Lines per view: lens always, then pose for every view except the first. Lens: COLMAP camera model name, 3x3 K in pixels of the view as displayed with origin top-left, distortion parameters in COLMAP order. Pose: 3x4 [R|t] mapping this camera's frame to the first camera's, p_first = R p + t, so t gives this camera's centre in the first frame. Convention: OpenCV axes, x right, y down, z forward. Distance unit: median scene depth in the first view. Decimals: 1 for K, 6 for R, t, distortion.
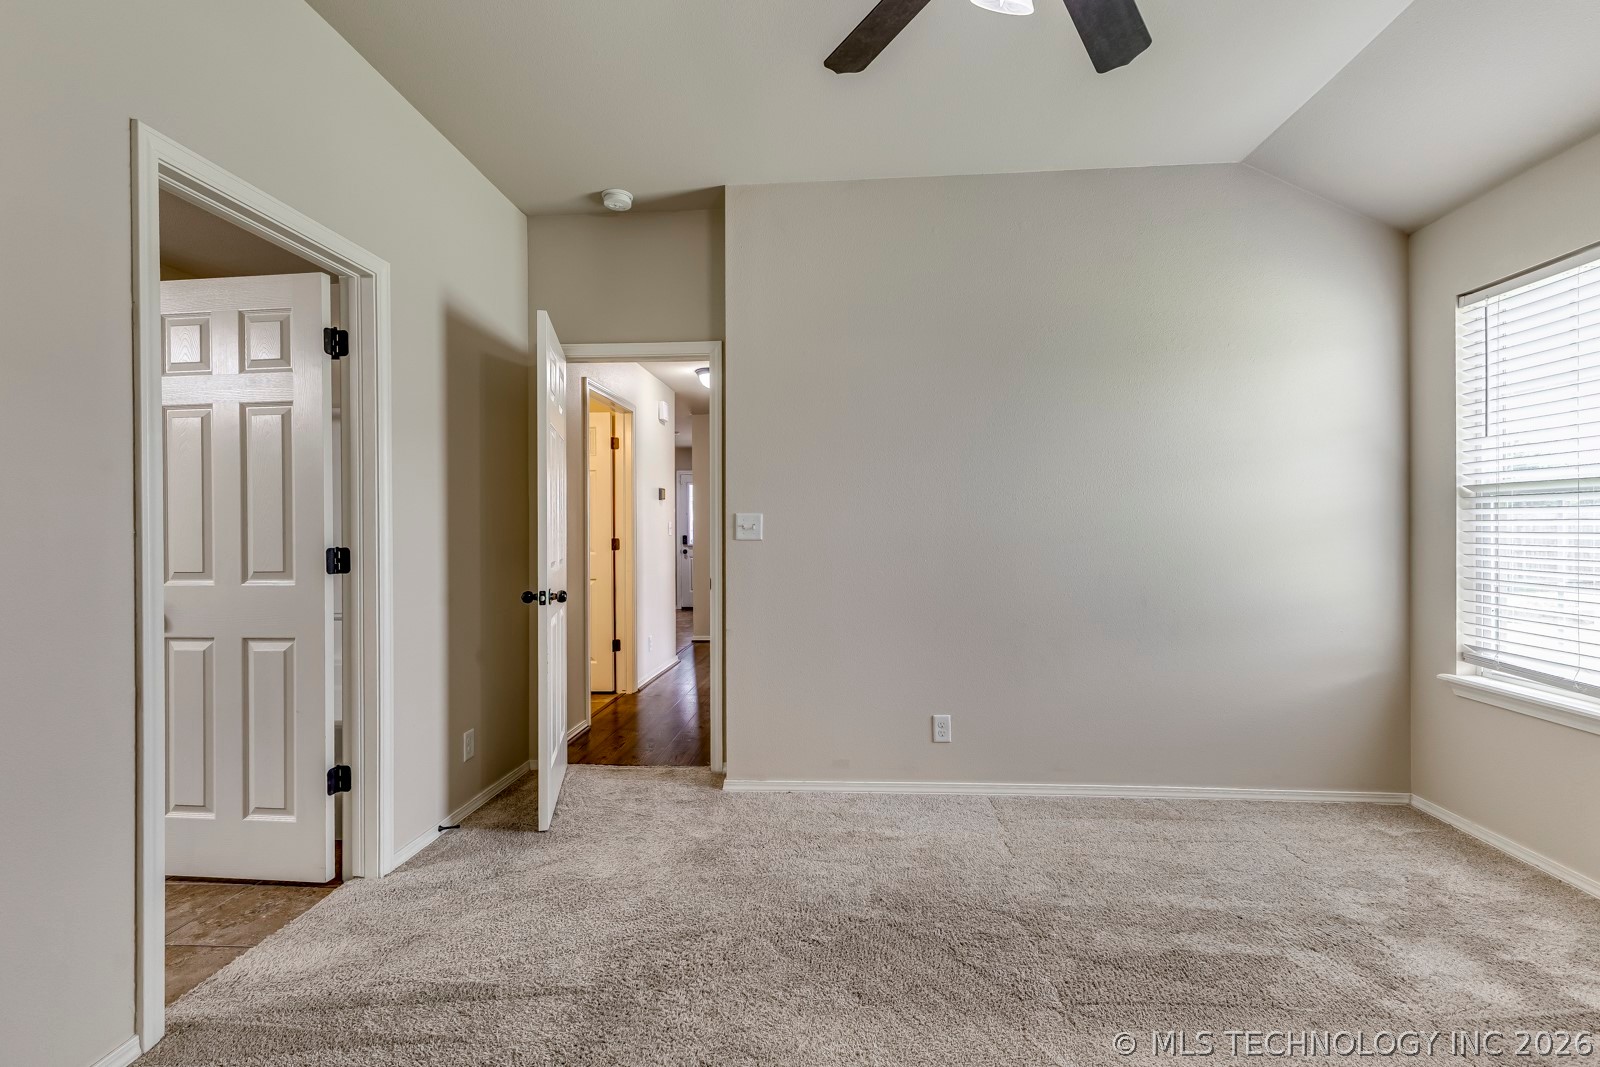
lens RADIAL K [[689.5, 0, 799.4], [0, 689.5, 531.2], [0, 0, 1]] dist [0.012643, -0.002995]
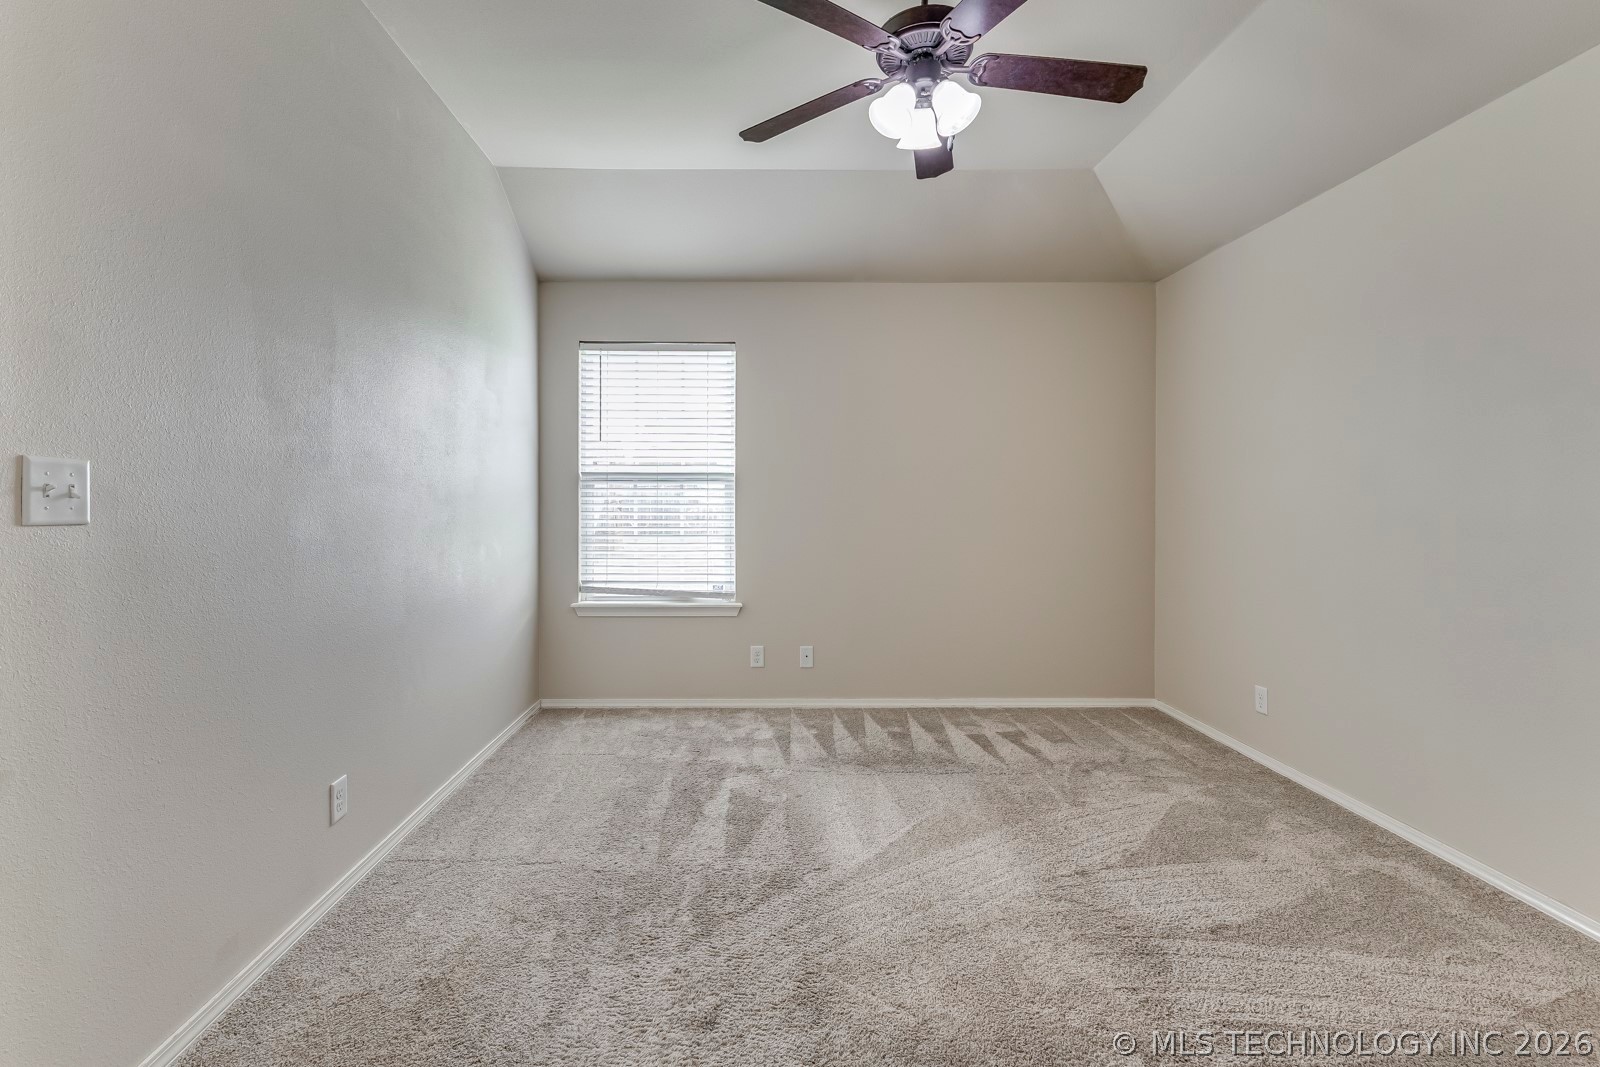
lens RADIAL K [[689.5, 0, 808.3], [0, 689.5, 499.5], [0, 0, 1]] dist [0.012643, -0.002995]
pose [[-0.081015, 0.006291, 0.996693, -0.549065], [0.003130, 0.999977, -0.006058, 0.002386], [-0.996708, 0.002629, -0.081033, 0.661172]]
